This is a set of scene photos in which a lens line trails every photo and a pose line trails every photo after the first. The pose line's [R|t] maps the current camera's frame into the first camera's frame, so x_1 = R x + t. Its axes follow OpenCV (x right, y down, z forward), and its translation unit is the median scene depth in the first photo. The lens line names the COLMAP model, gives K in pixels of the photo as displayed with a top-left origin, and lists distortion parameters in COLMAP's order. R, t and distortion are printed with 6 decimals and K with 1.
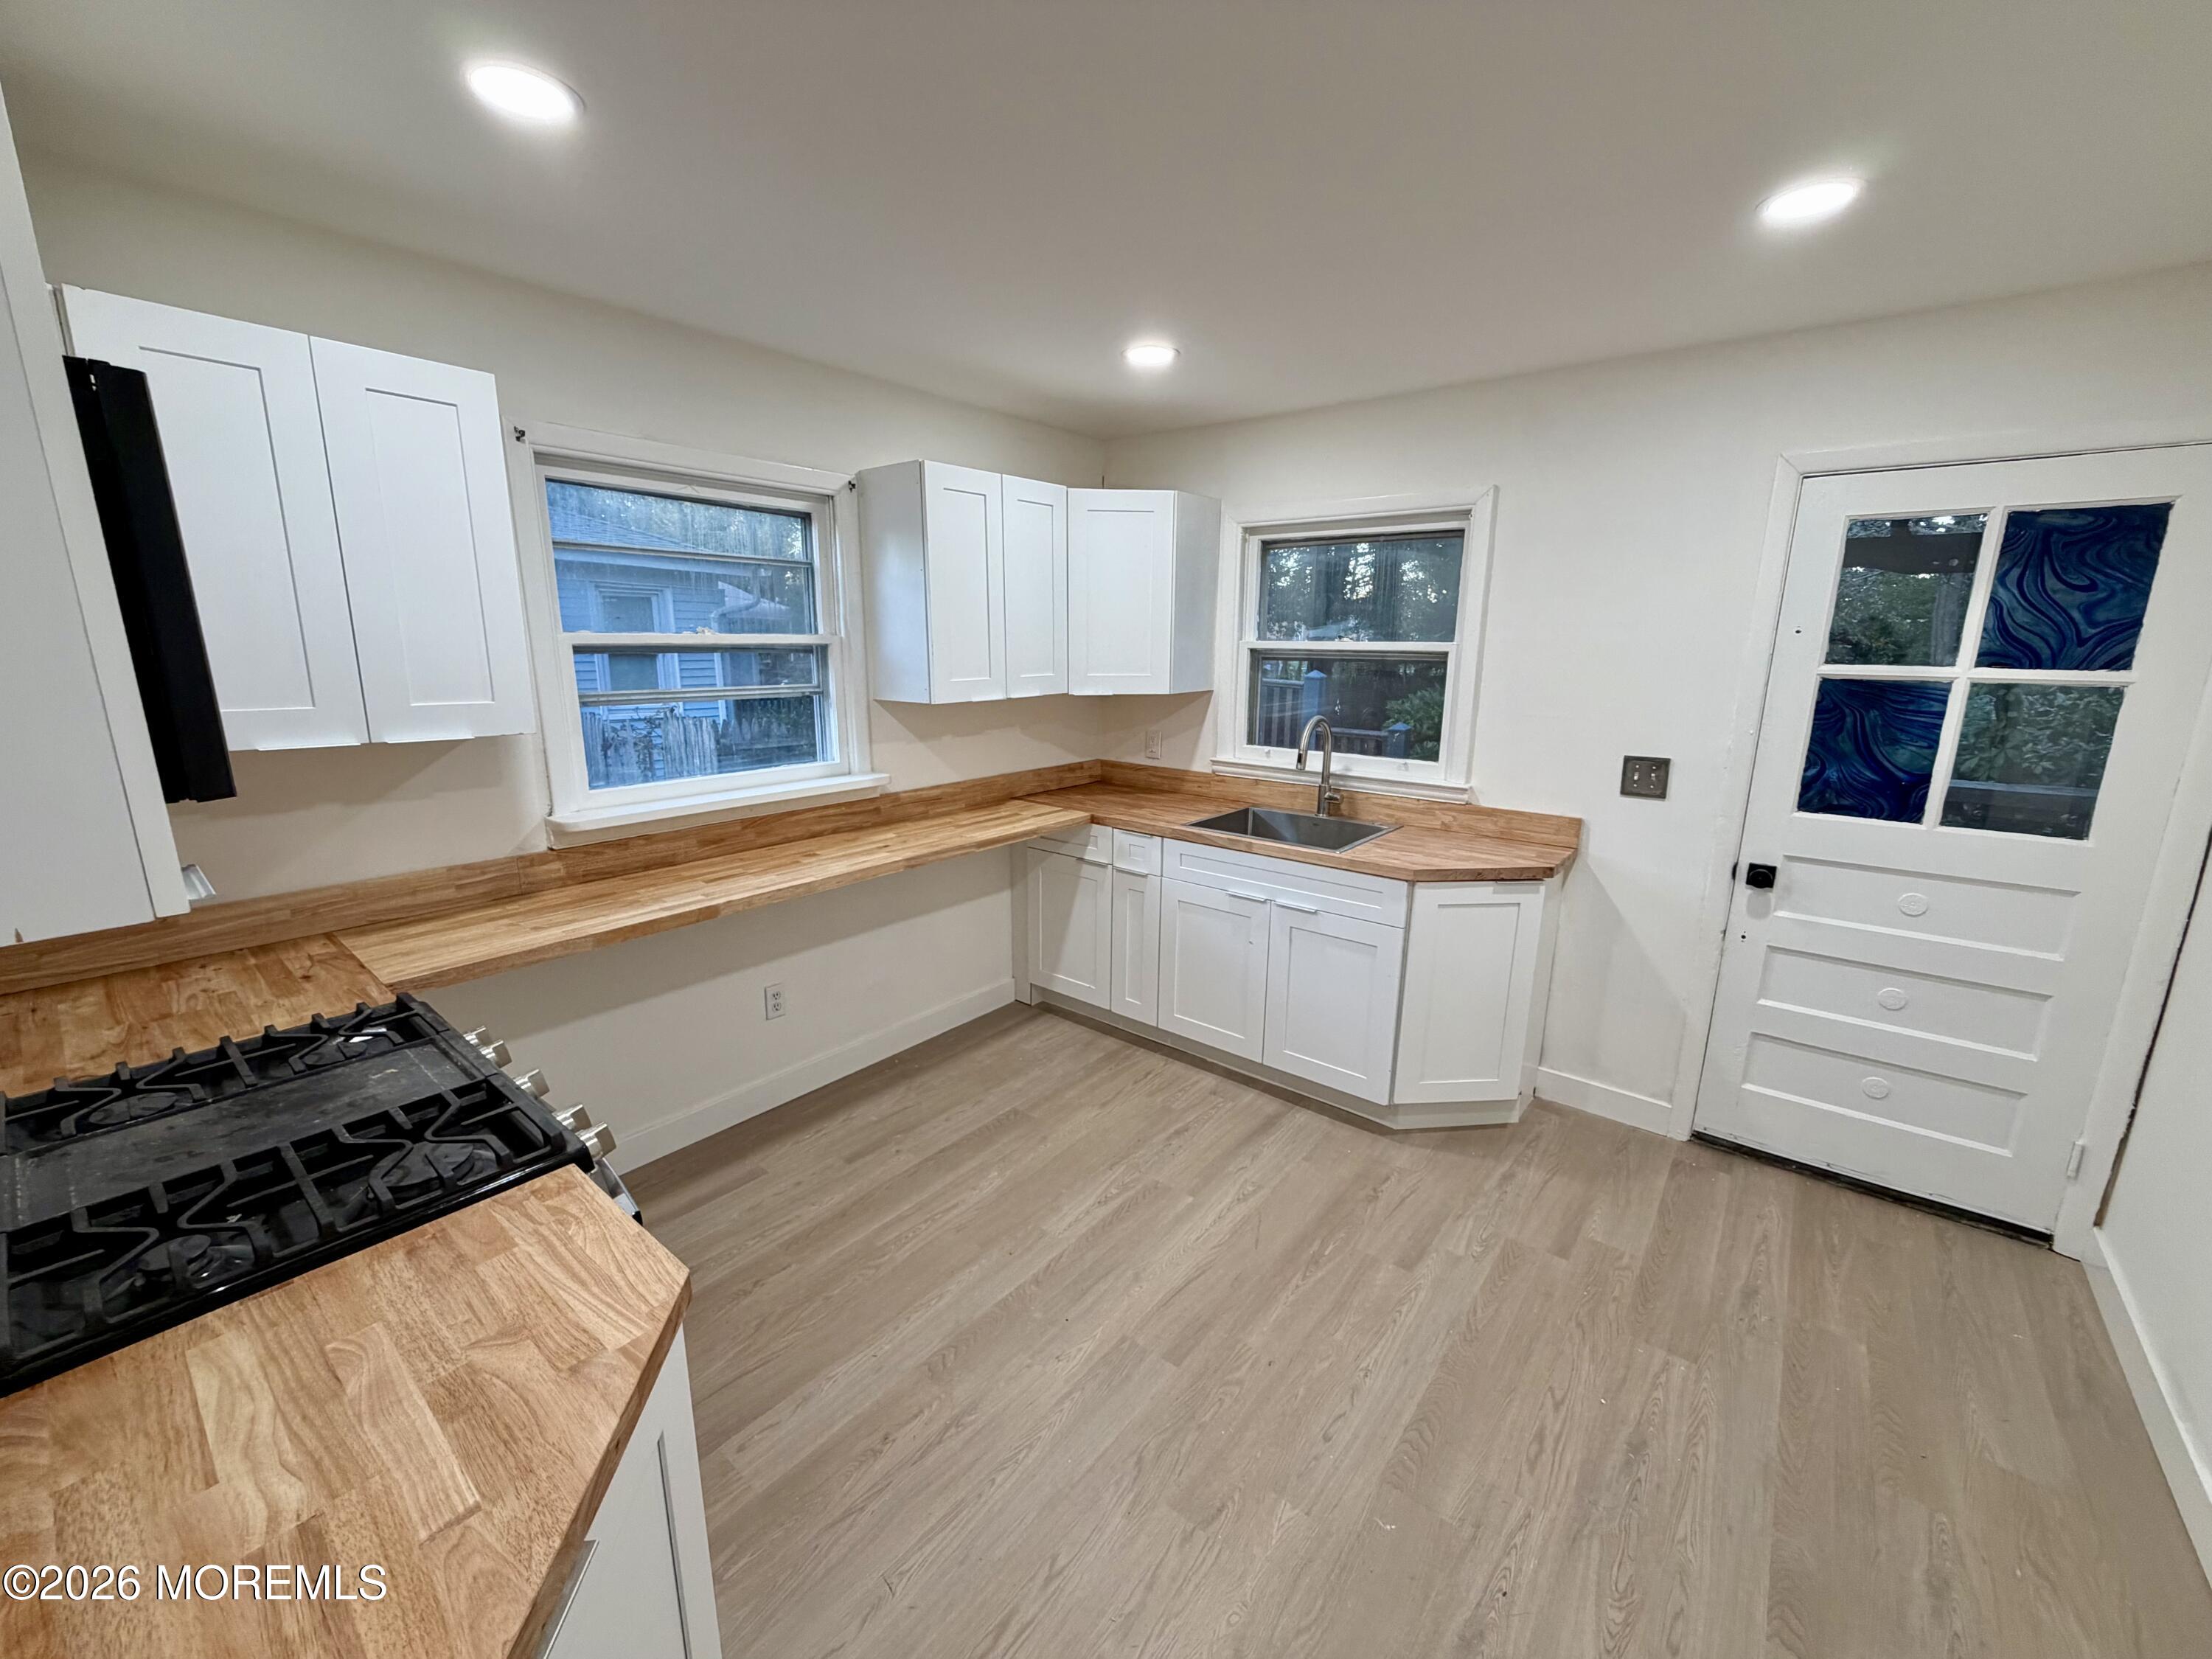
lens RADIAL K [[884.0, 0, 1098.6], [0, 884.0, 834.2], [0, 0, 1]] dist [0.000138, 0.000312]
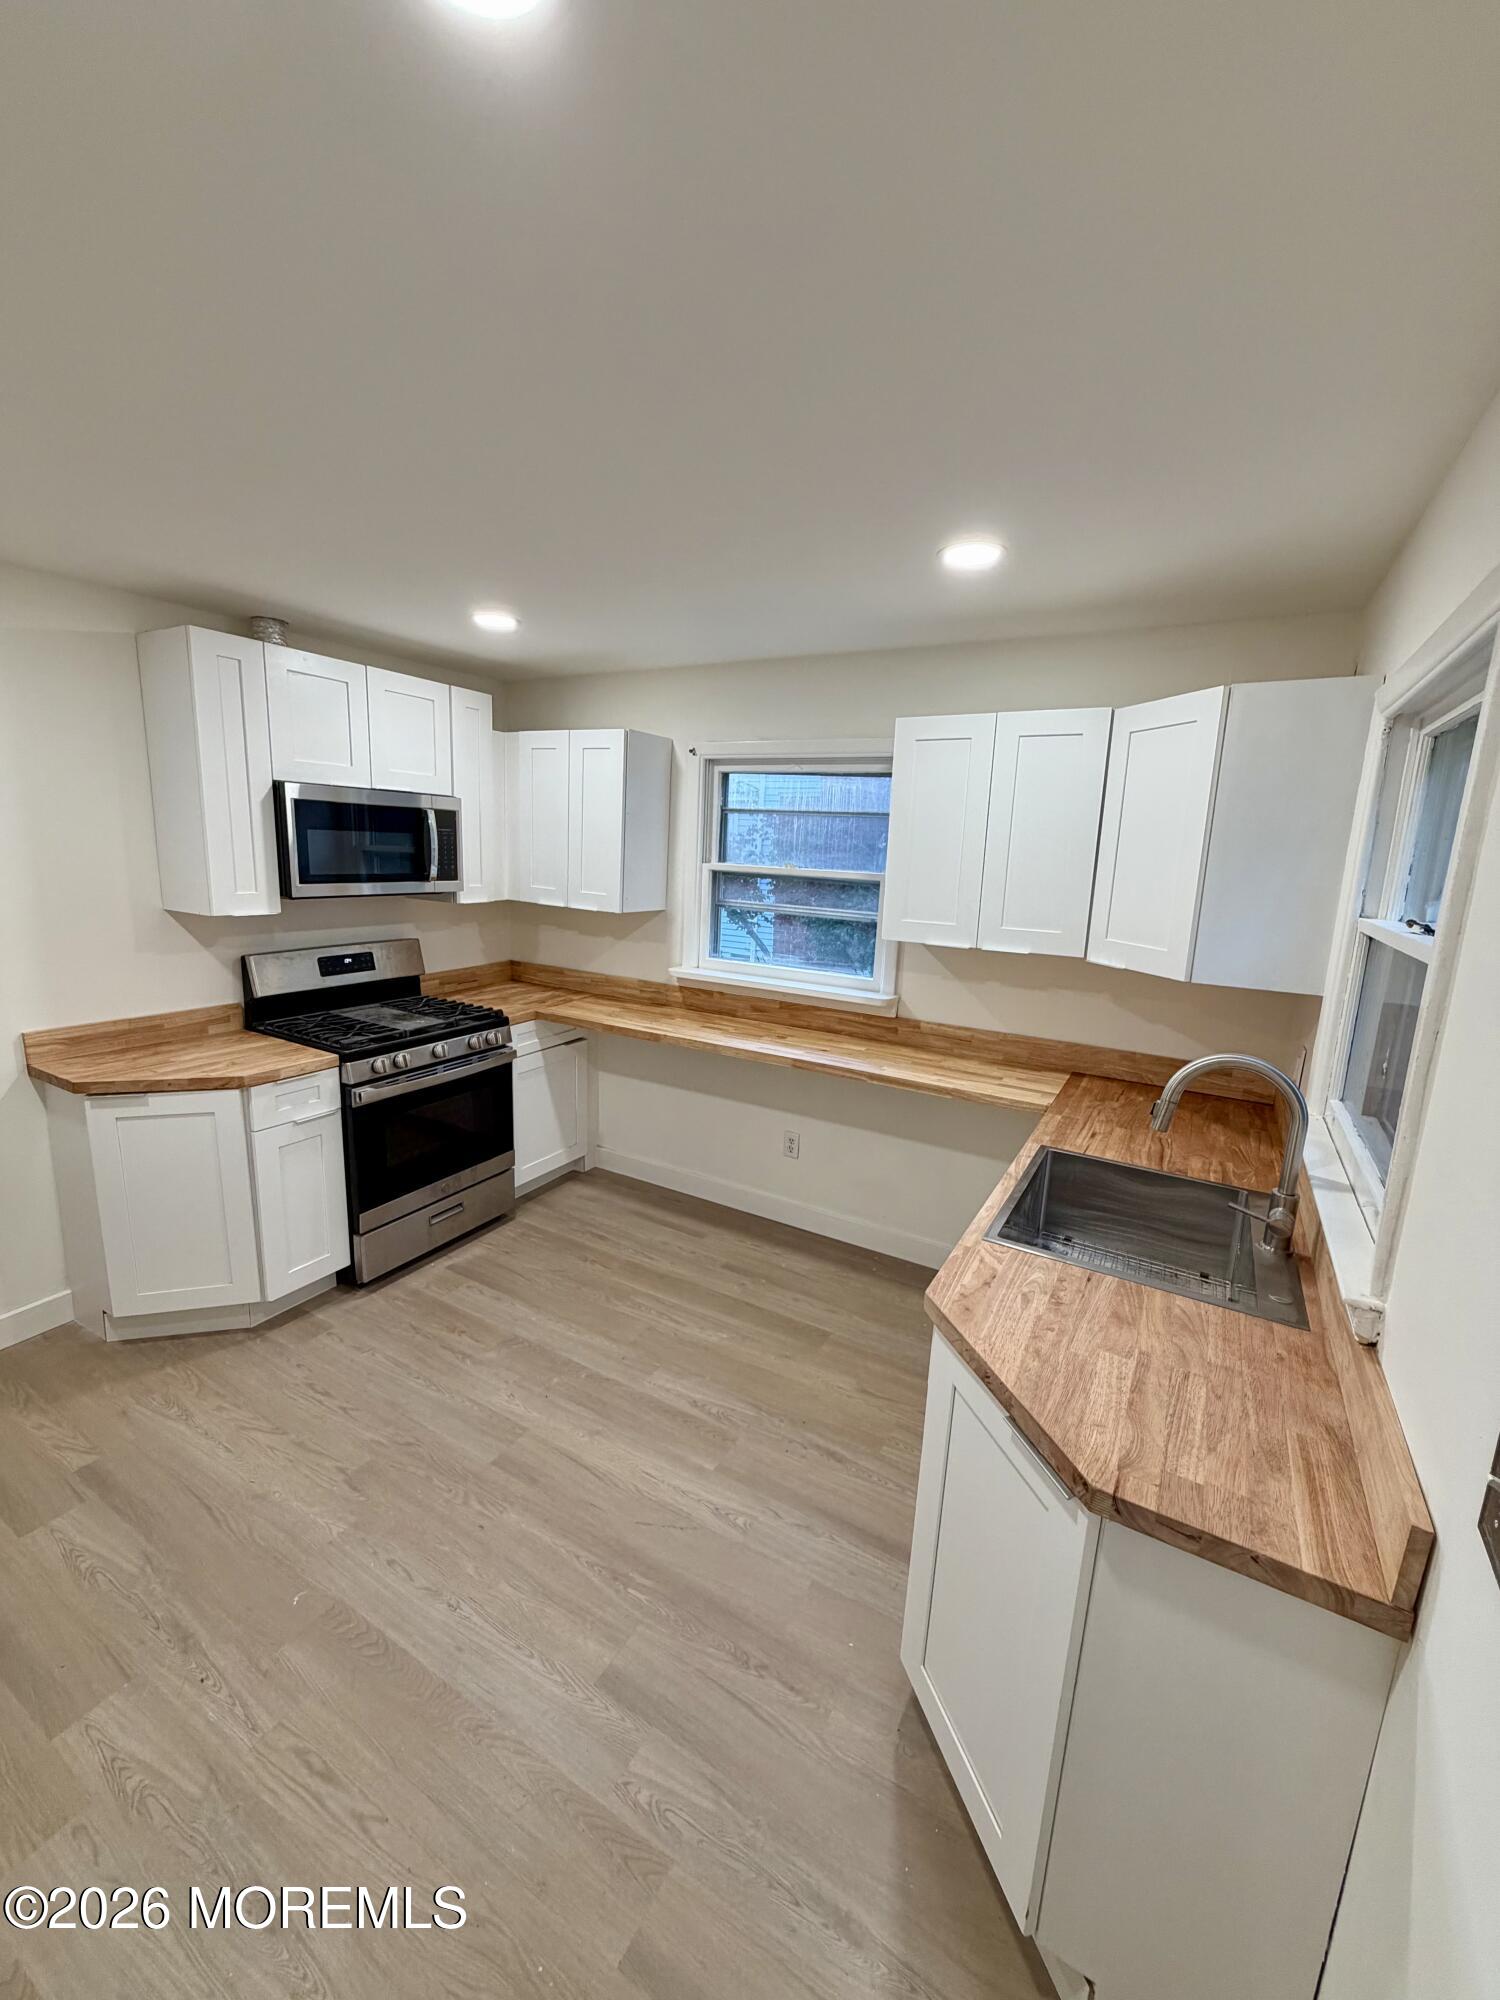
lens RADIAL K [[799.3, 0, 746.5], [0, 799.3, 991.1], [0, 0, 1]] dist [0.000138, 0.000312]
pose [[0.156554, 0.180675, -0.971003, 0.862024], [-0.256953, 0.956723, 0.136590, -0.204570], [0.953659, 0.228118, 0.196204, 0.765134]]
